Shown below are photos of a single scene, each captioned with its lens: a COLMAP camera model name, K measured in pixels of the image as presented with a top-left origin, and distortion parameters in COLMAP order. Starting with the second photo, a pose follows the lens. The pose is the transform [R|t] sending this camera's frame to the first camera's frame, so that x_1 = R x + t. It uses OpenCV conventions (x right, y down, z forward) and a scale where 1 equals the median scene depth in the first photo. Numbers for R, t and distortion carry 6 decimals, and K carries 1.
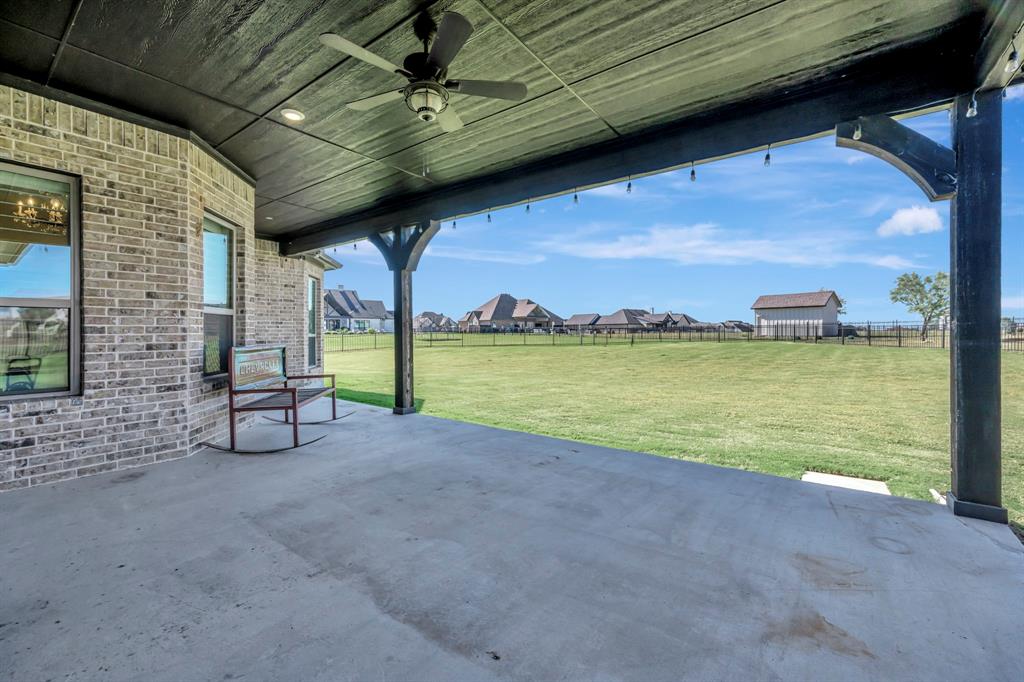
lens RADIAL K [[411.0, 0, 514.6], [0, 411.0, 332.7], [0, 0, 1]] dist [-0.000144, -0.001127]
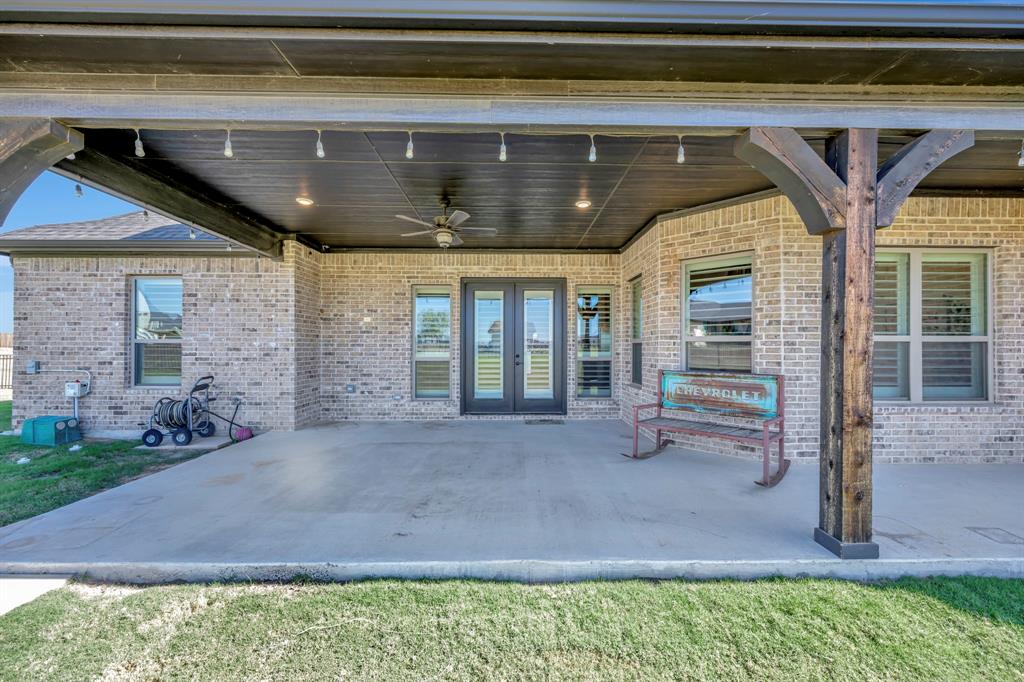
lens RADIAL K [[411.0, 0, 514.1], [0, 411.0, 342.9], [0, 0, 1]] dist [-0.000144, -0.001127]
pose [[-0.801058, -0.005888, -0.598558, 0.488433], [-0.010043, 0.999943, 0.003603, -0.051083], [0.598503, 0.008898, -0.801071, 1.975155]]
